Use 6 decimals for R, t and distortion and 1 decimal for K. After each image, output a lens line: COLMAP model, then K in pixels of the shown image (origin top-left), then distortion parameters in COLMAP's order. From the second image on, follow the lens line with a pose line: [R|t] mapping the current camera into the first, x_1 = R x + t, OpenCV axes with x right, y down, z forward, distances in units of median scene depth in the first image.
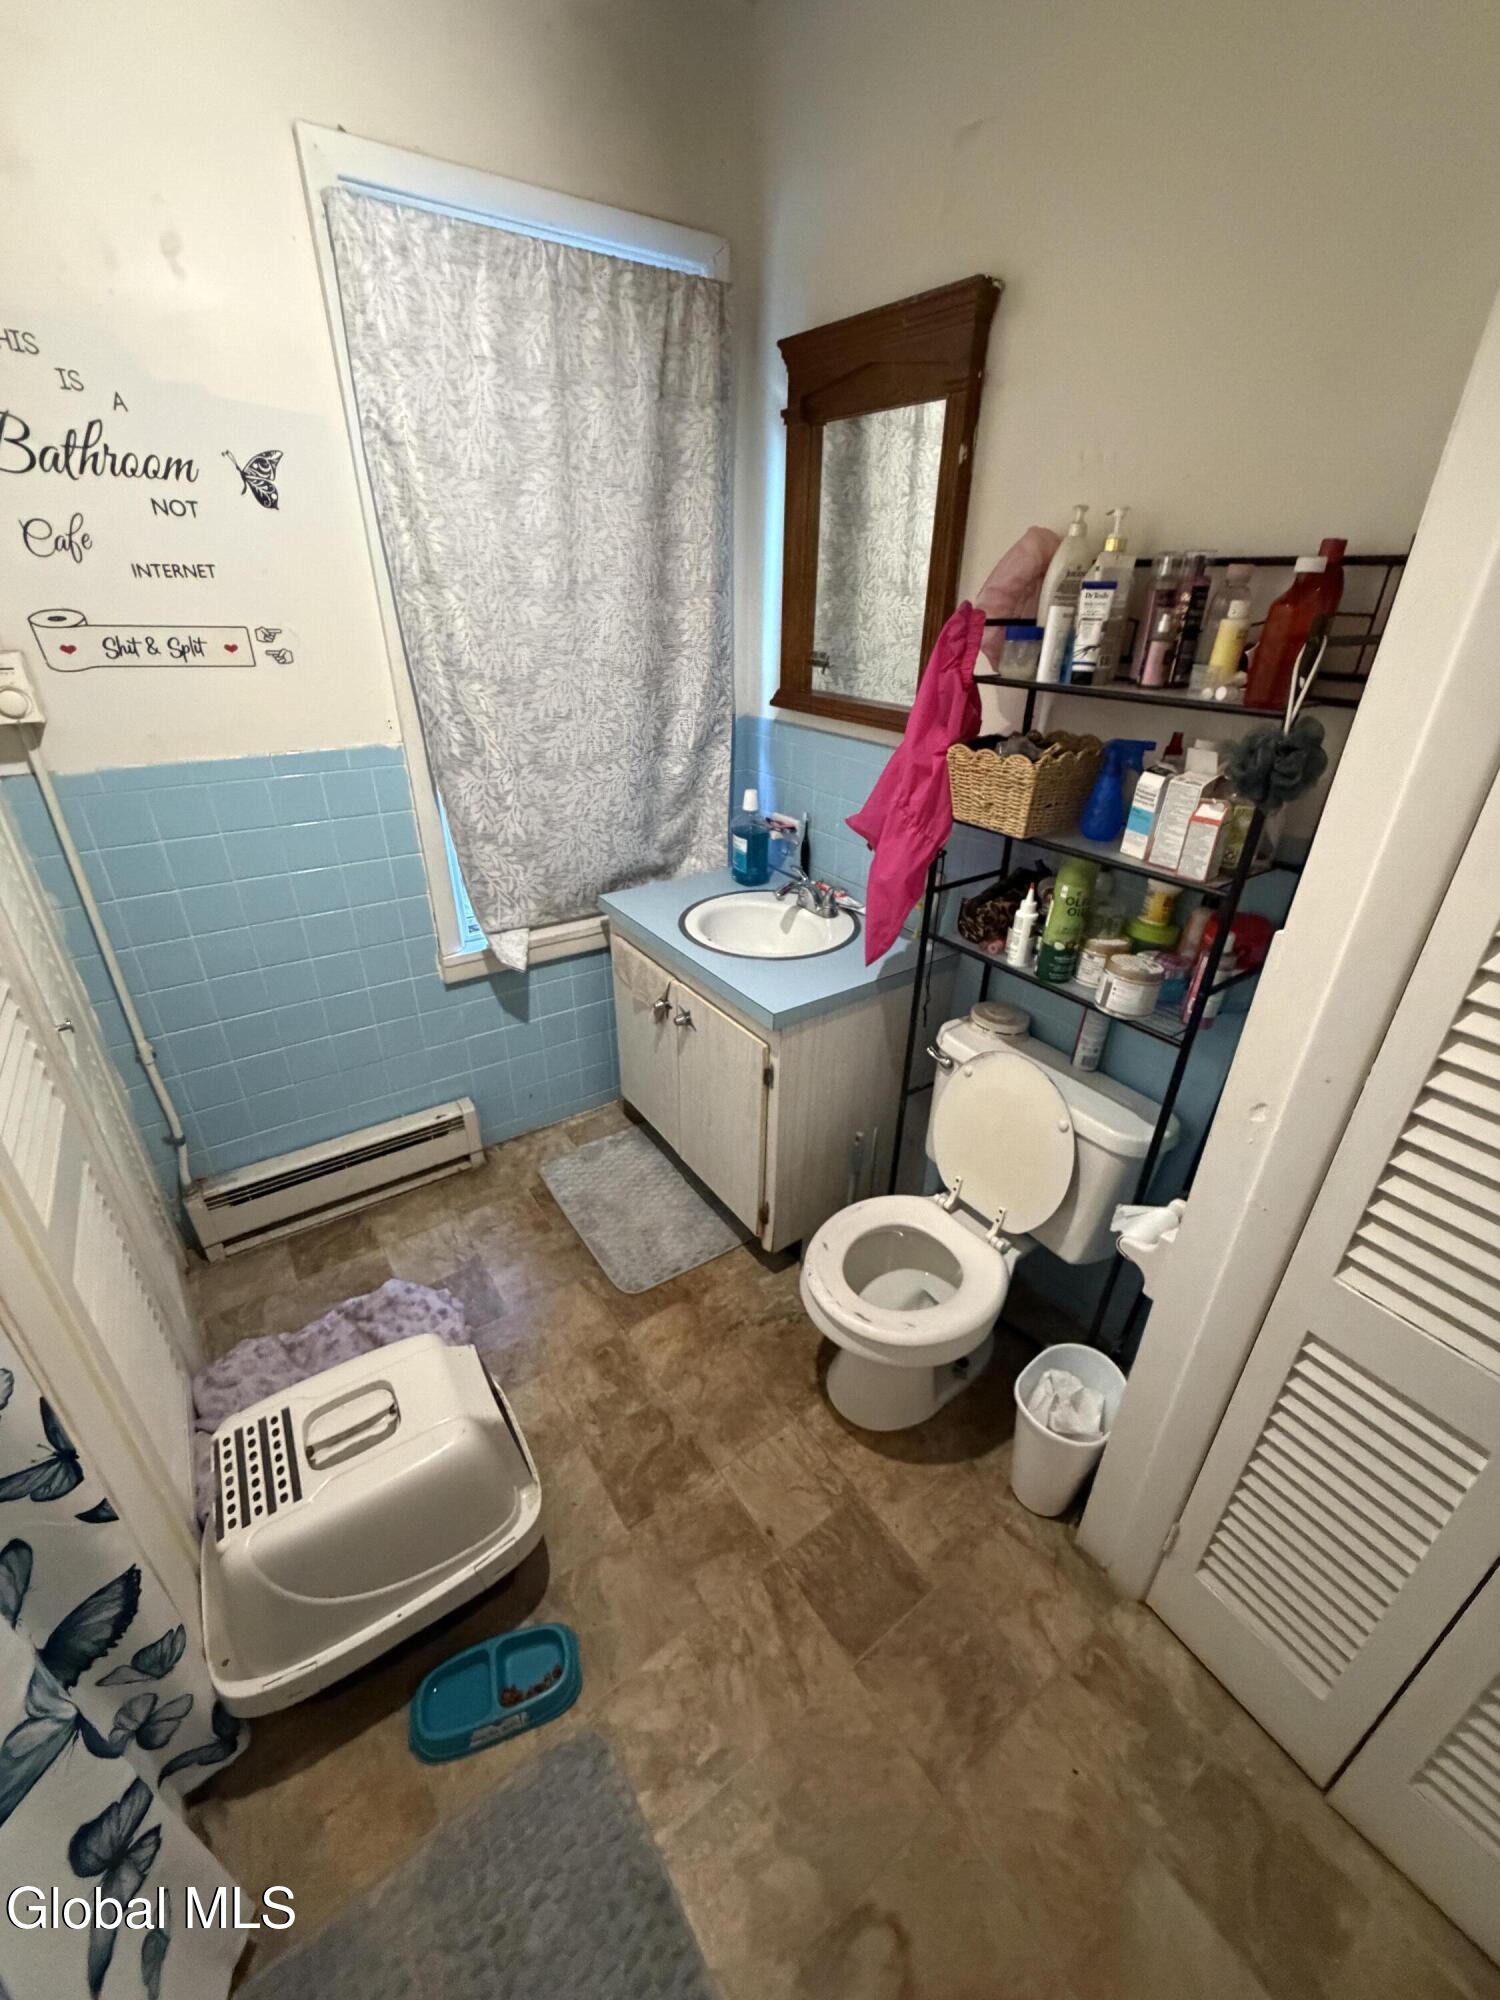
lens RADIAL K [[797.0, 0, 748.3], [0, 797.0, 993.4], [0, 0, 1]] dist [-0.000681, -0.000319]
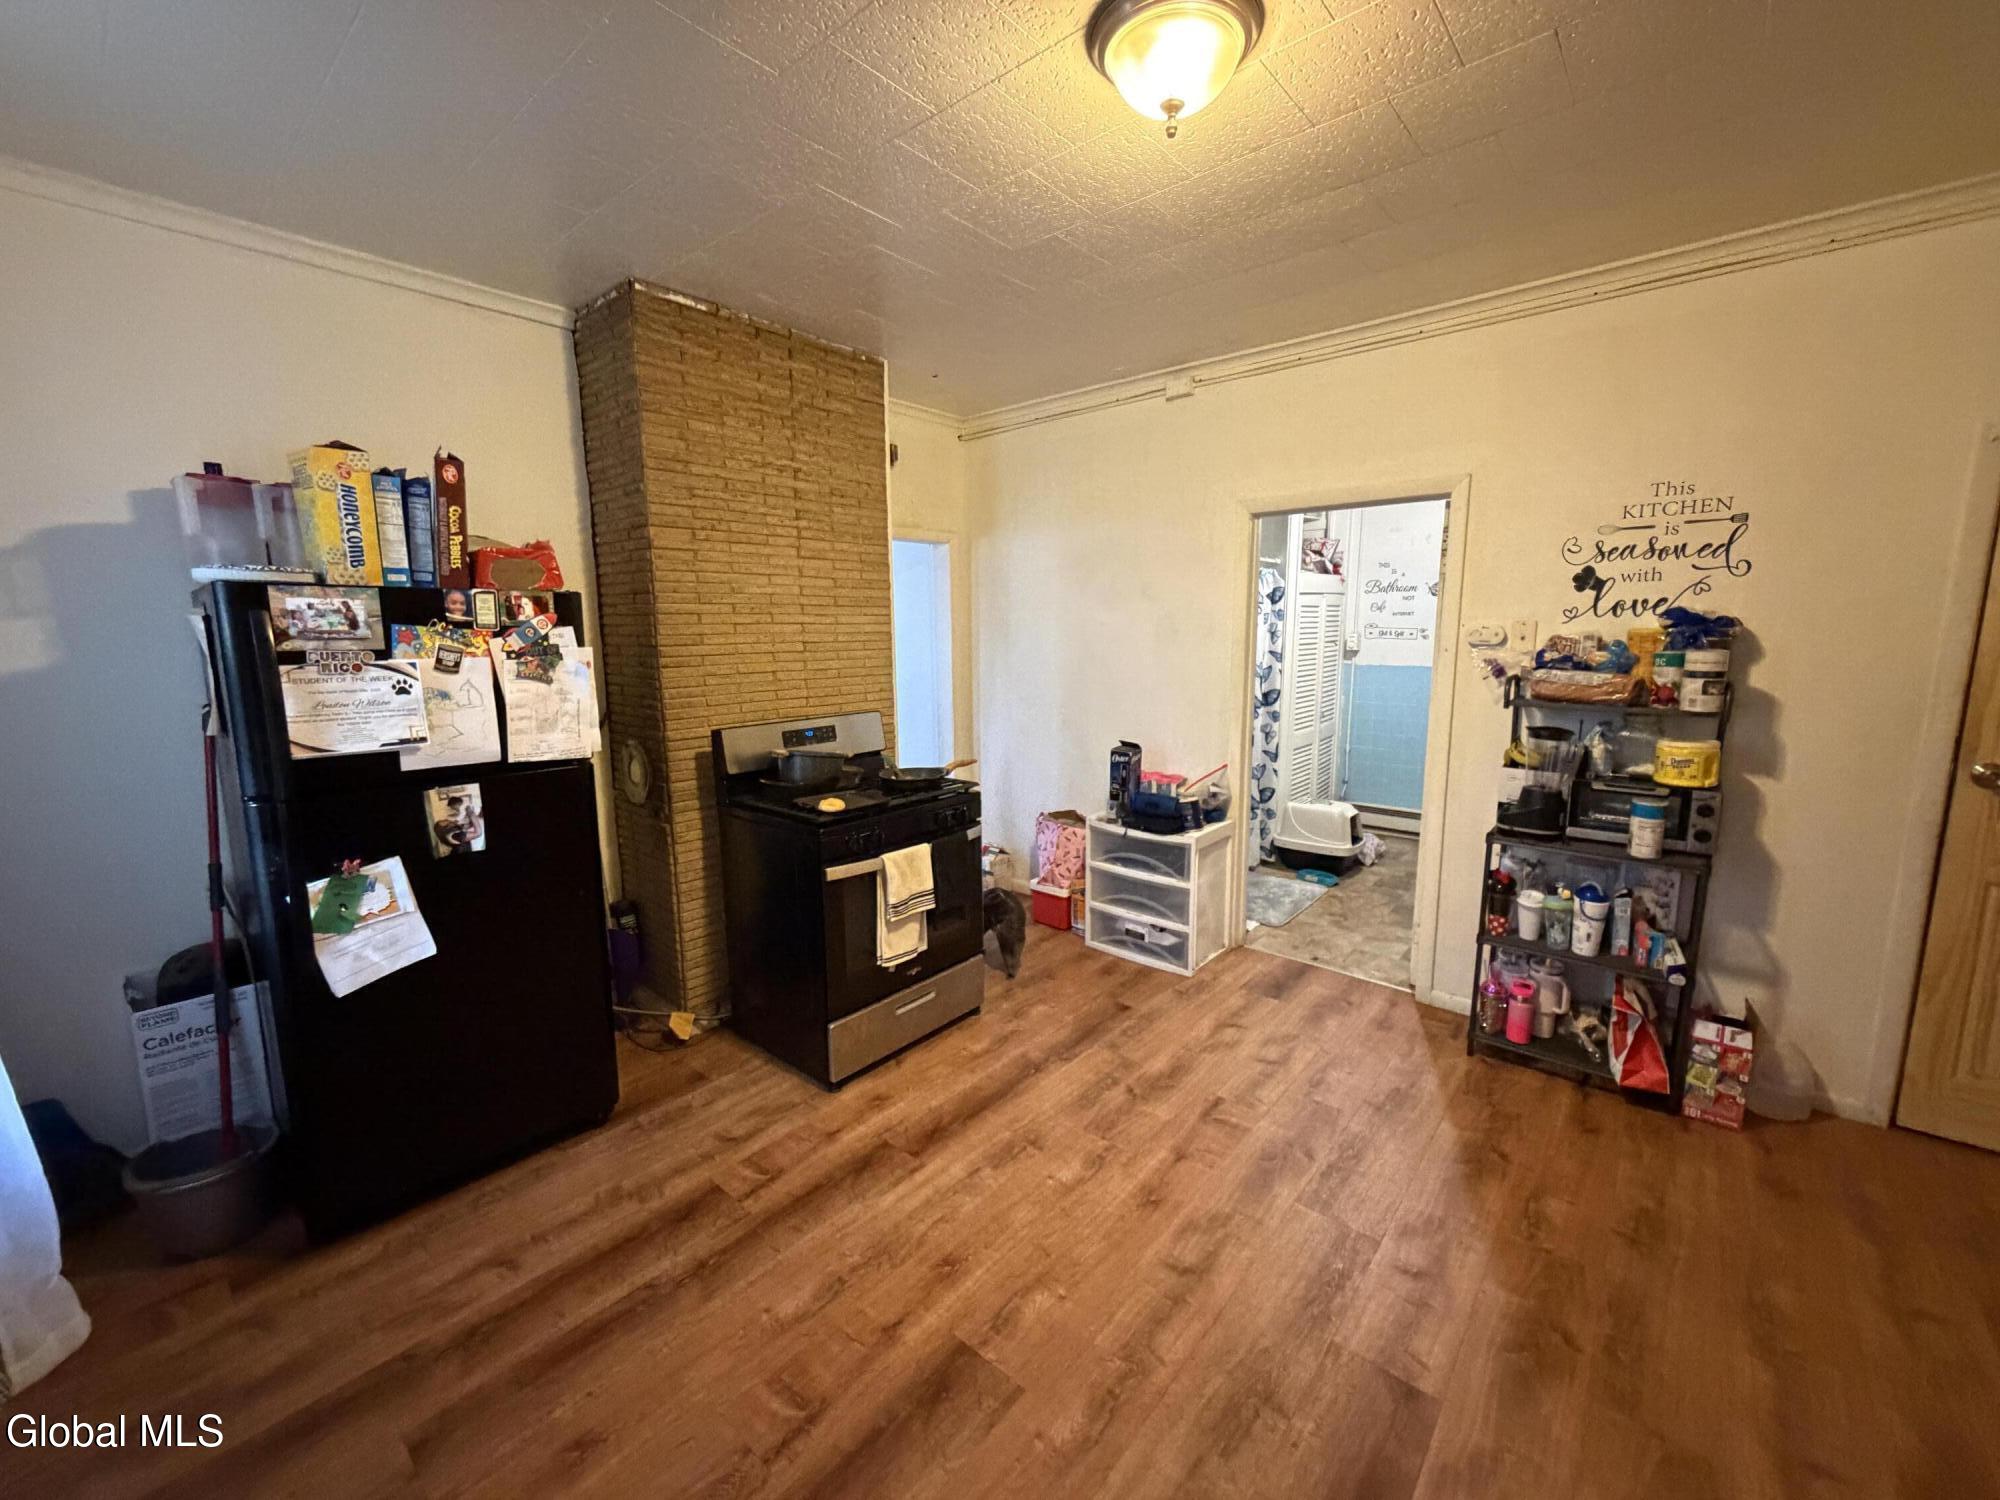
lens RADIAL K [[797.0, 0, 1002.1], [0, 797.0, 744.6], [0, 0, 1]] dist [-0.000681, -0.000319]
pose [[0.254547, 0.131530, -0.958074, 2.468227], [-0.428406, 0.903528, 0.010220, 0.779136], [0.866991, 0.407844, 0.286338, -1.426504]]
